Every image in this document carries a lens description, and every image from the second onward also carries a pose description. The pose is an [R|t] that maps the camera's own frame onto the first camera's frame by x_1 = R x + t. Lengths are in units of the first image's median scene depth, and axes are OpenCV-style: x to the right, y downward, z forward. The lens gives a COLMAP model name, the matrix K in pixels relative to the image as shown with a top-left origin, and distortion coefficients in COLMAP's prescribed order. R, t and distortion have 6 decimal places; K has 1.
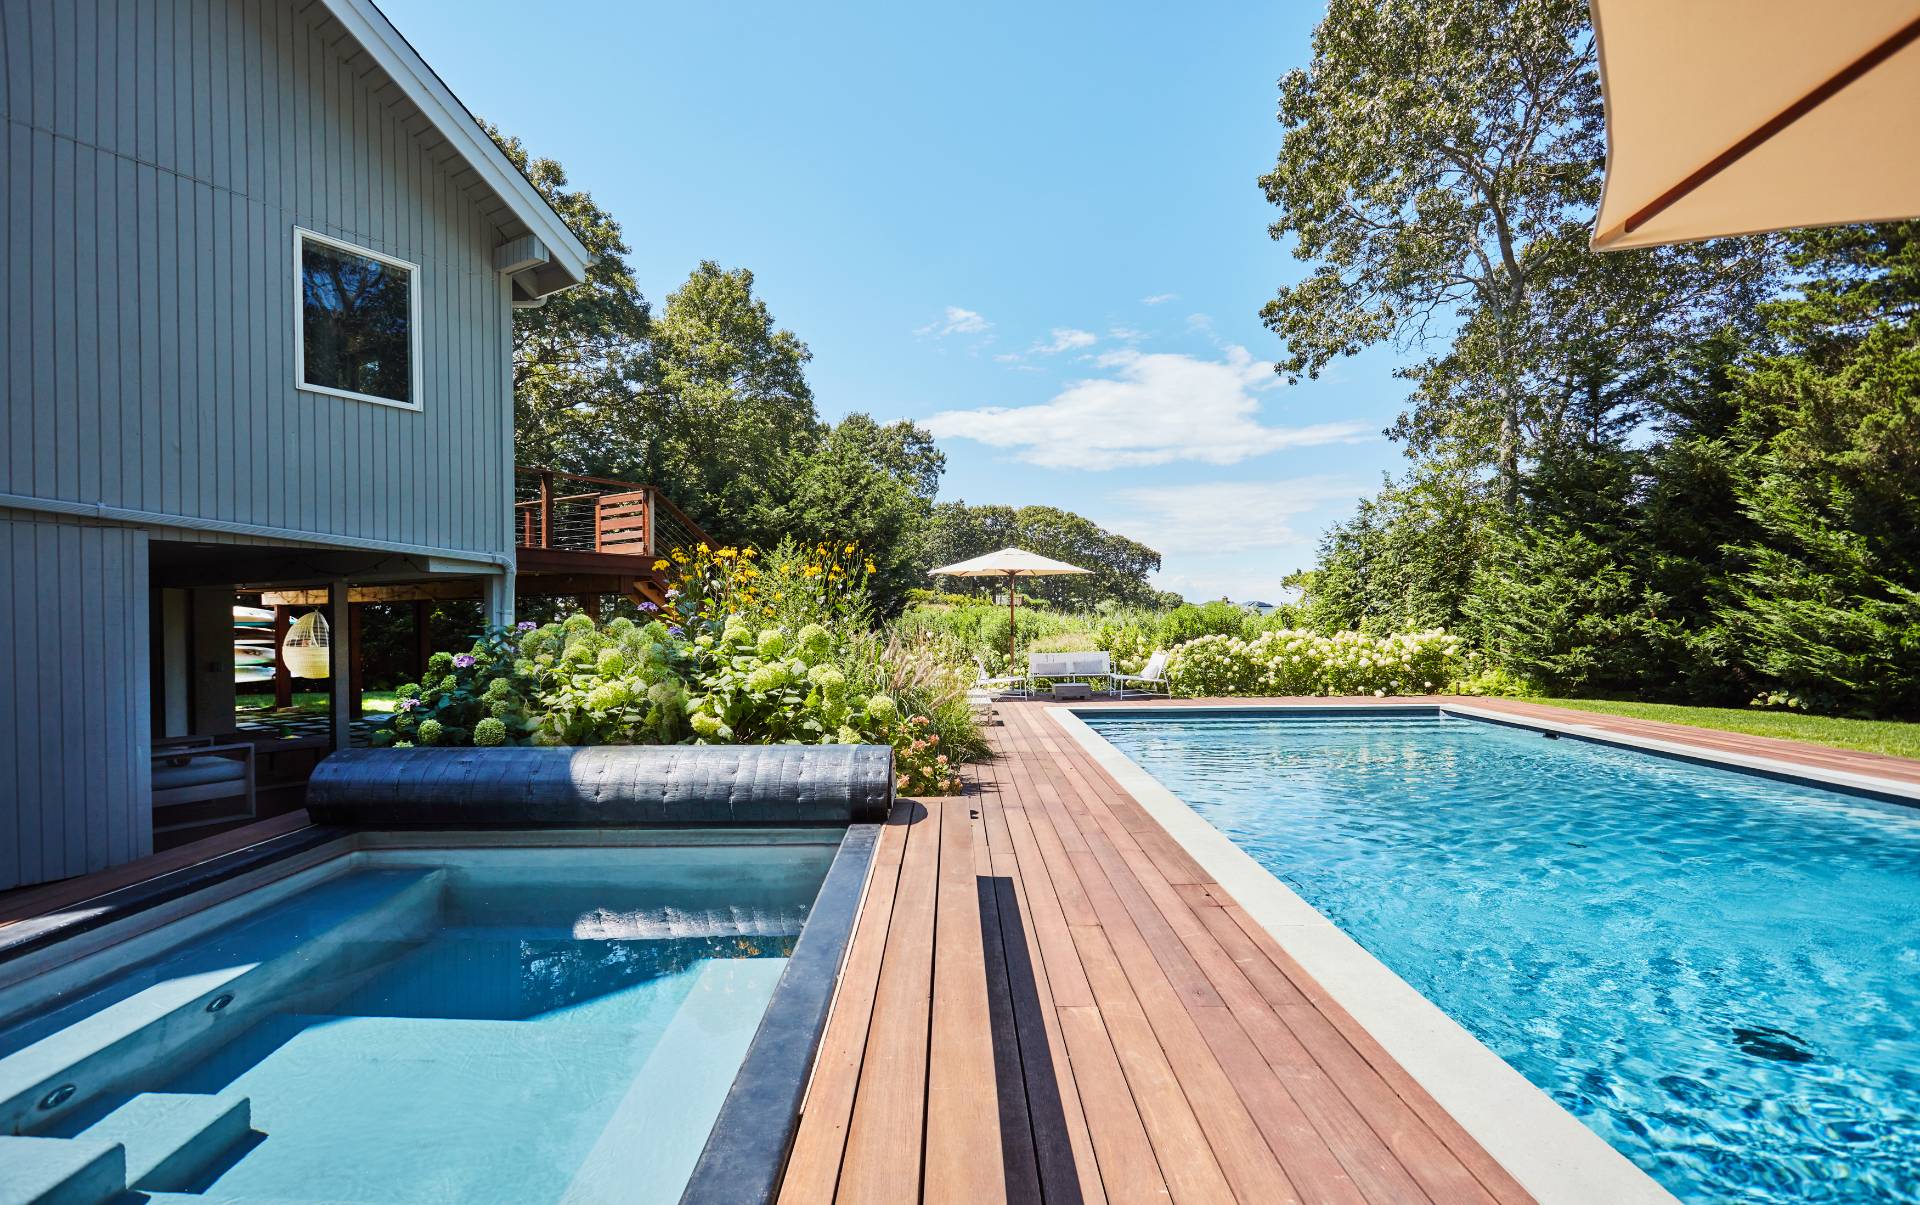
lens RADIAL K [[857.6, 0, 955.4], [0, 857.6, 631.2], [0, 0, 1]] dist [0.003873, -0.001149]
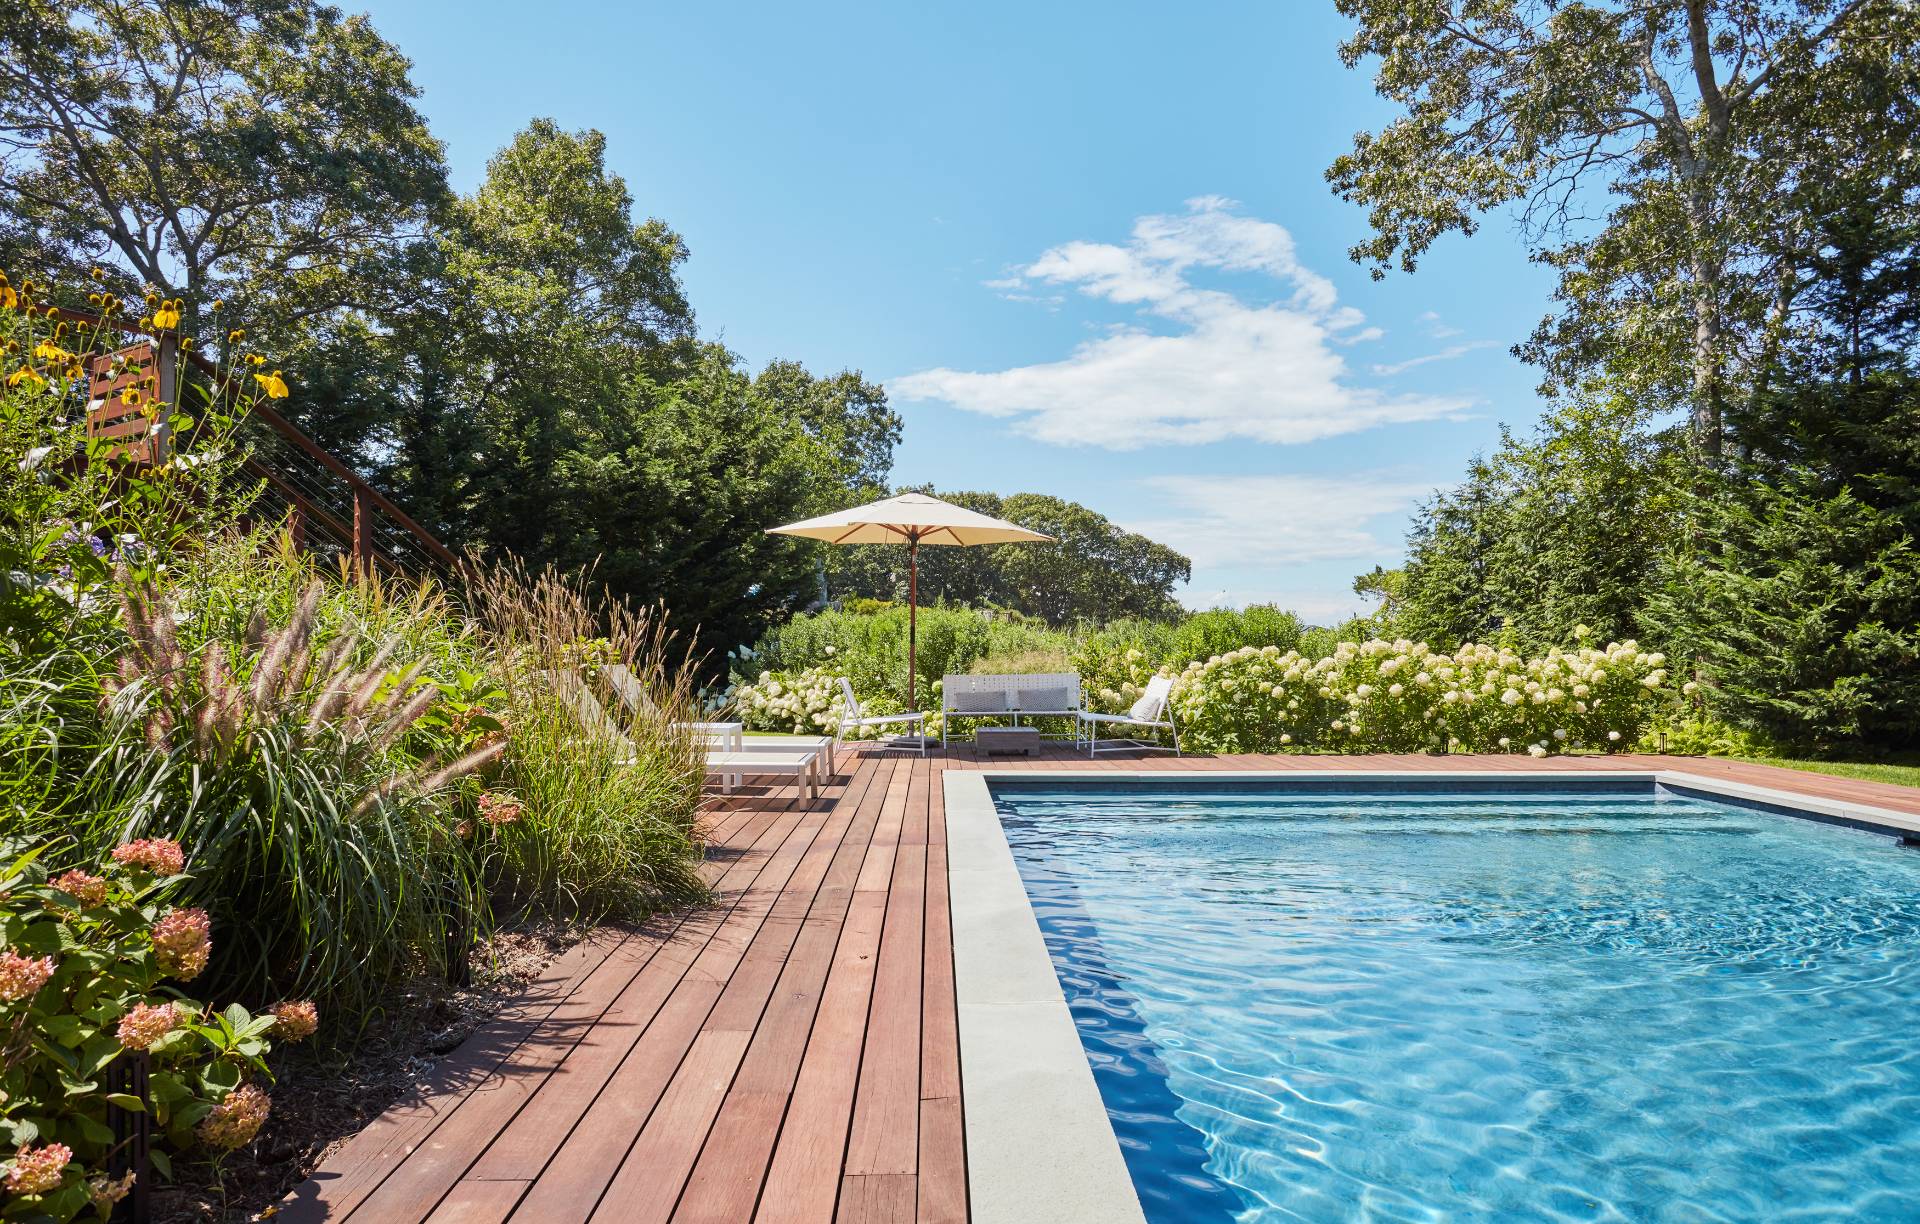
lens RADIAL K [[1071.7, 0, 949.3], [0, 1071.7, 630.7], [0, 0, 1]] dist [-0.027640, 0.010249]
pose [[0.999838, 0.014441, 0.010788, 0.059258], [-0.014153, 0.999553, -0.026353, 0.010922], [-0.011164, 0.026196, 0.999594, 0.191924]]
